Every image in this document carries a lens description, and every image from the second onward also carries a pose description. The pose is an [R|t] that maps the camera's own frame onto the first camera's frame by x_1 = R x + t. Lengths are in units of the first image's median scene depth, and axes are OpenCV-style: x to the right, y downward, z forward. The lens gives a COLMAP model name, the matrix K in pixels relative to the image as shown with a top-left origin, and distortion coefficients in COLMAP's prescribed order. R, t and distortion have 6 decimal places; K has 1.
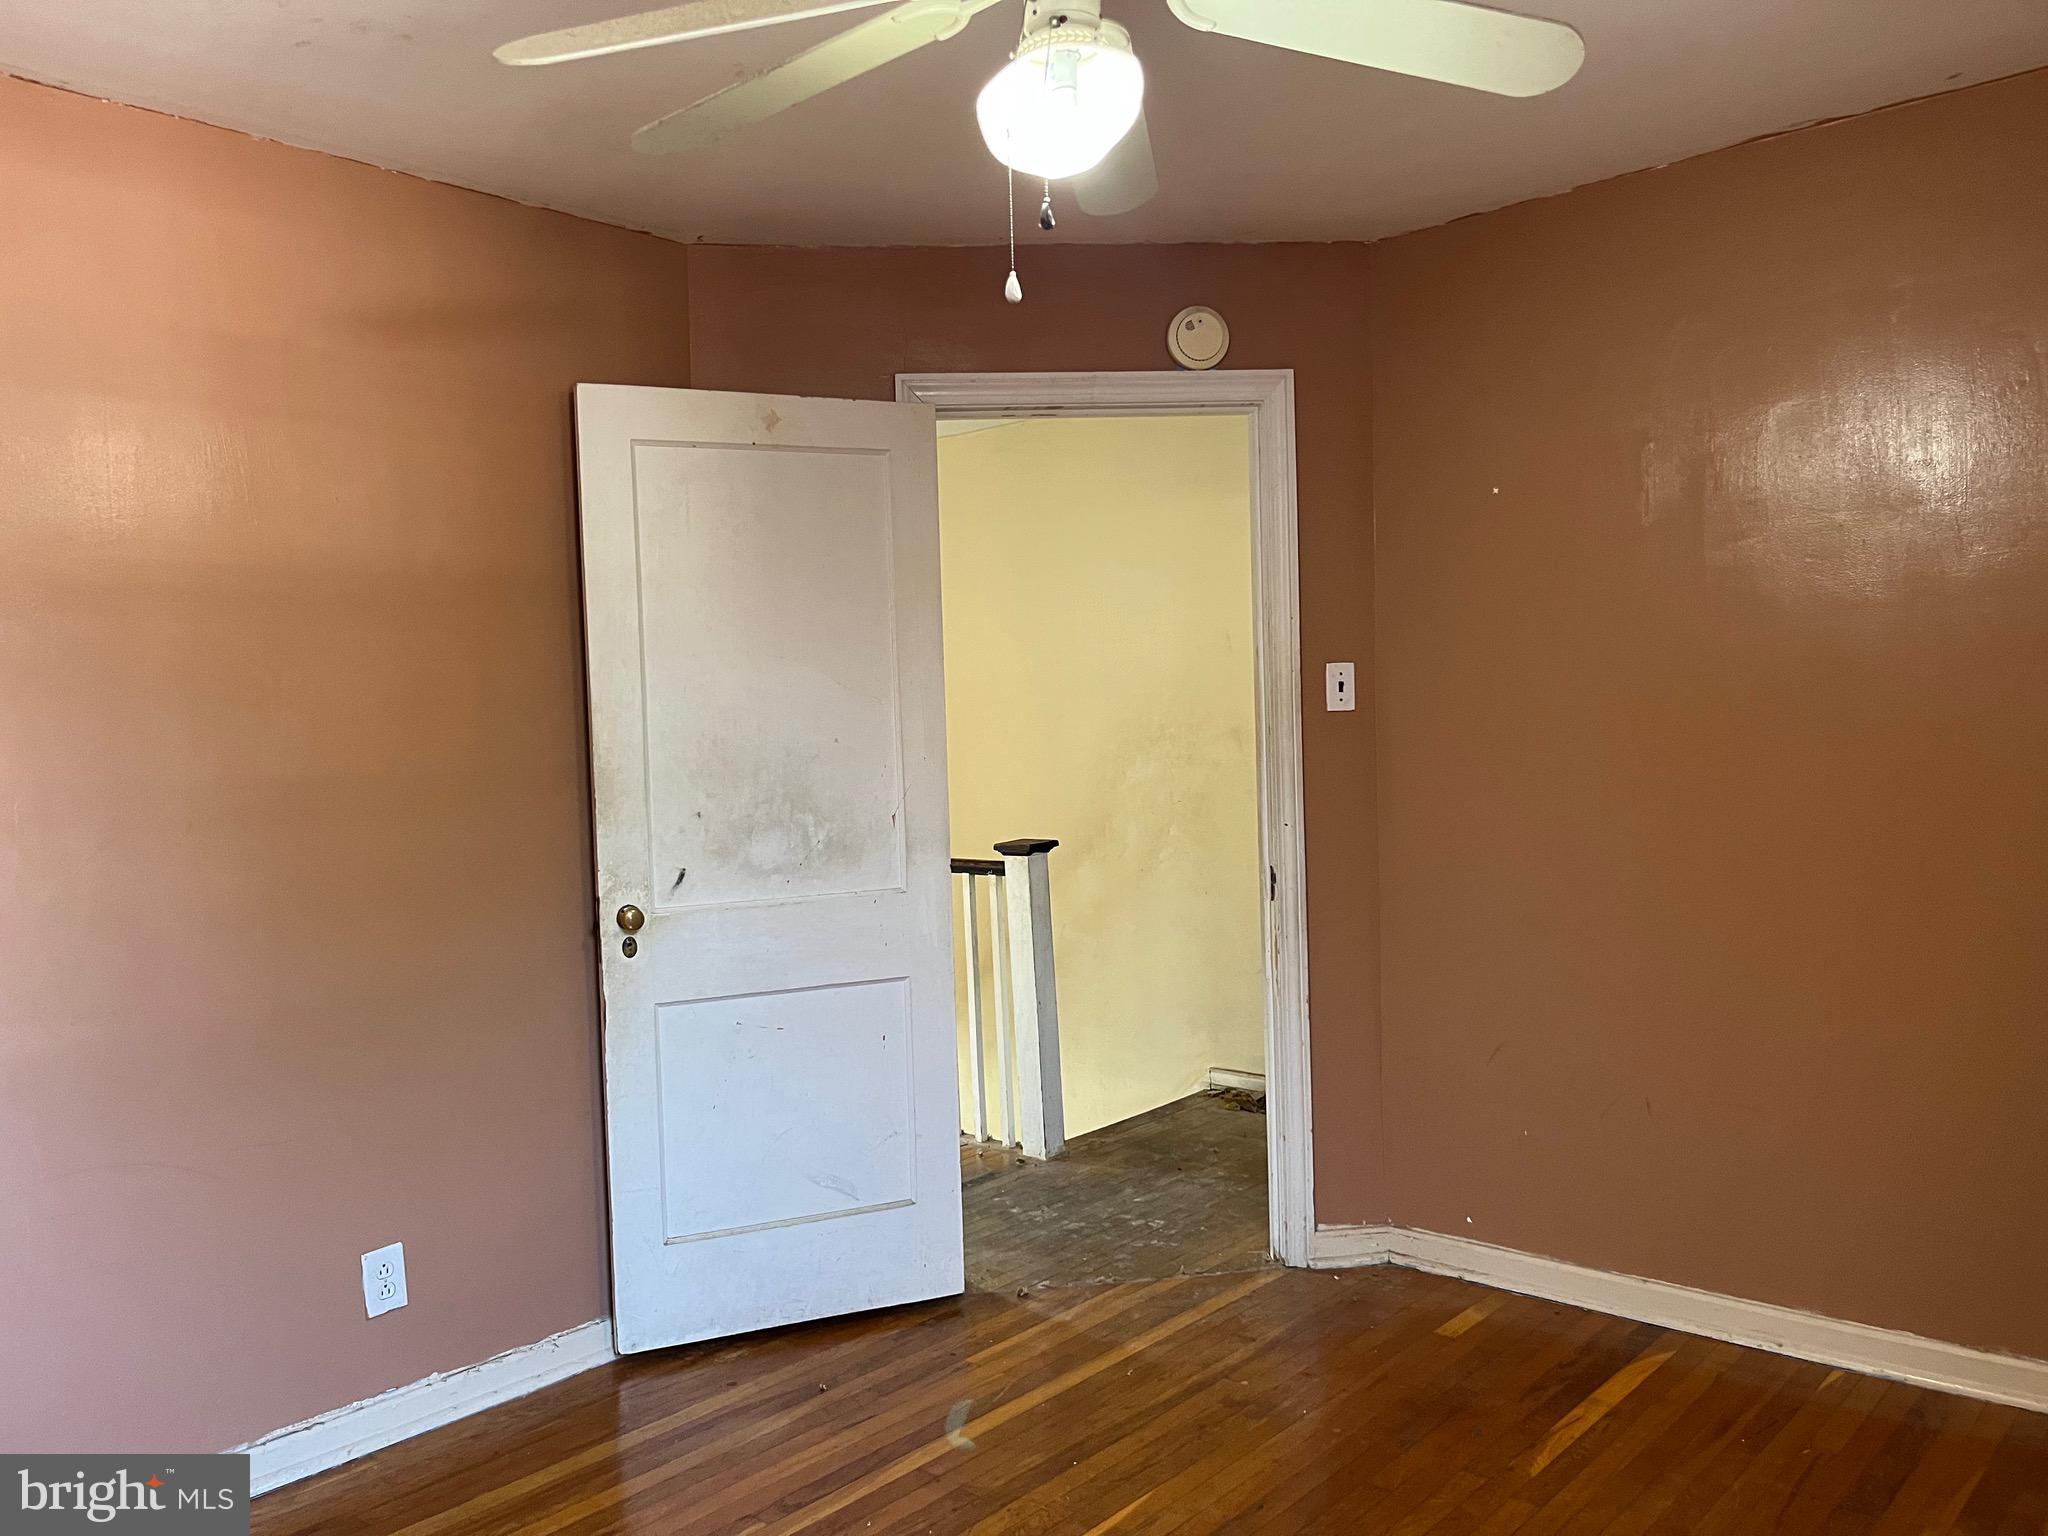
lens RADIAL K [[1565.4, 0, 1021.4], [0, 1565.4, 783.5], [0, 0, 1]] dist [0.052289, -0.057123]
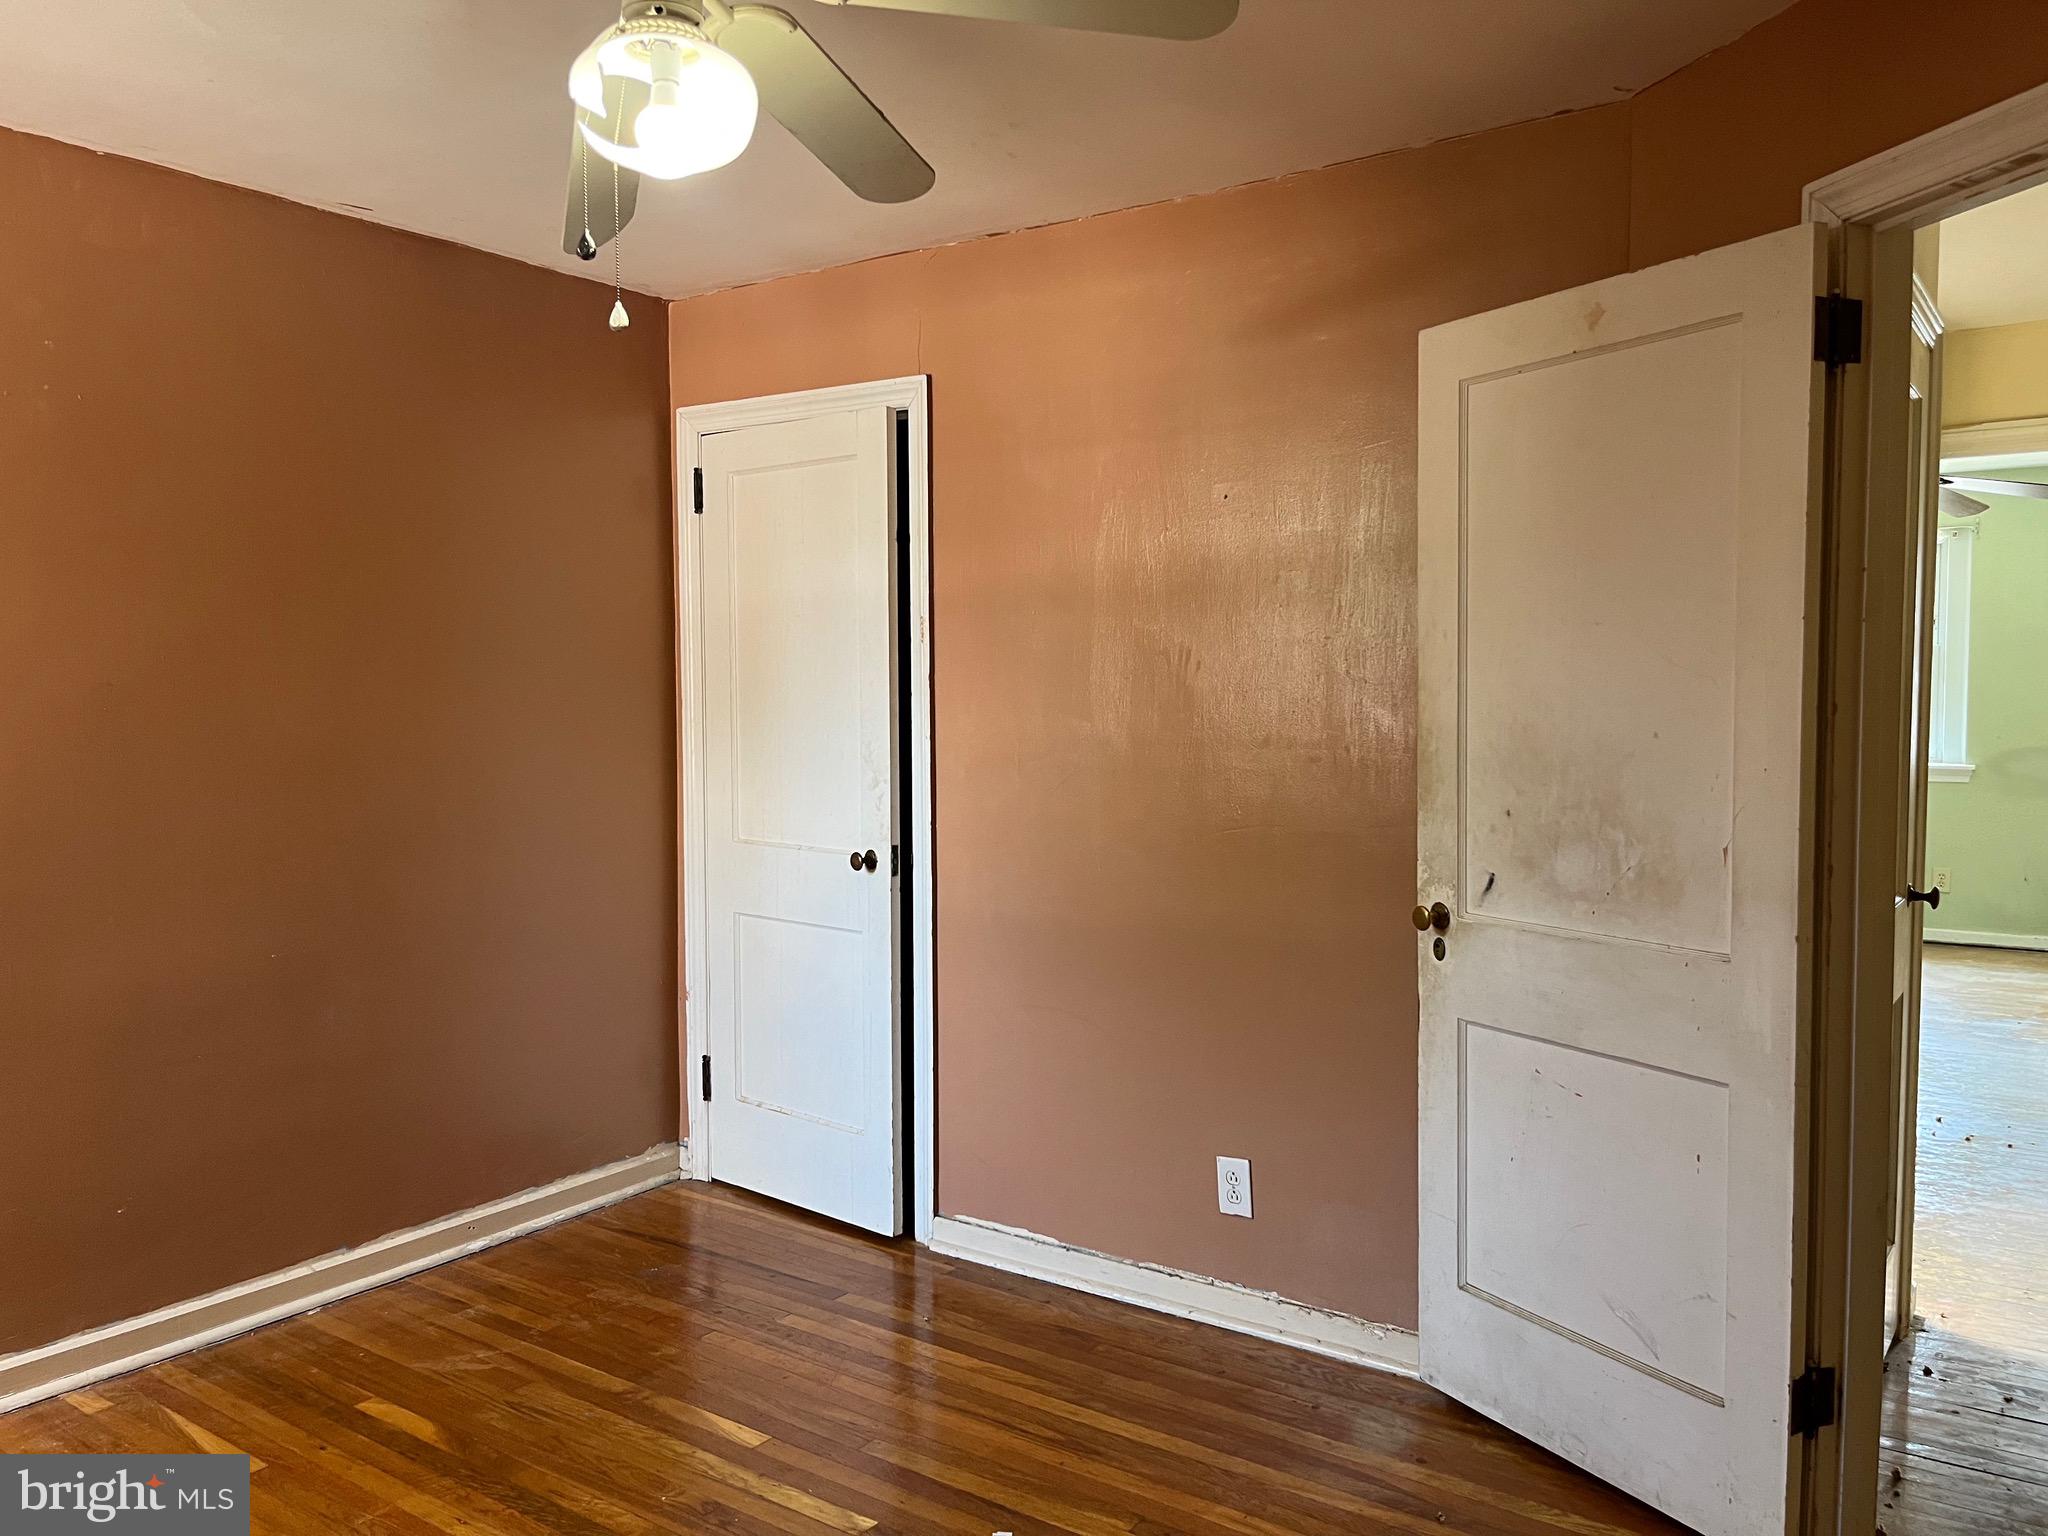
lens RADIAL K [[1565.4, 0, 1021.4], [0, 1565.4, 783.5], [0, 0, 1]] dist [0.052289, -0.057123]
pose [[0.111647, 0.094832, -0.989213, 0.603383], [-0.038683, 0.995097, 0.091030, -0.063128], [0.992995, 0.028103, 0.114768, 0.644466]]
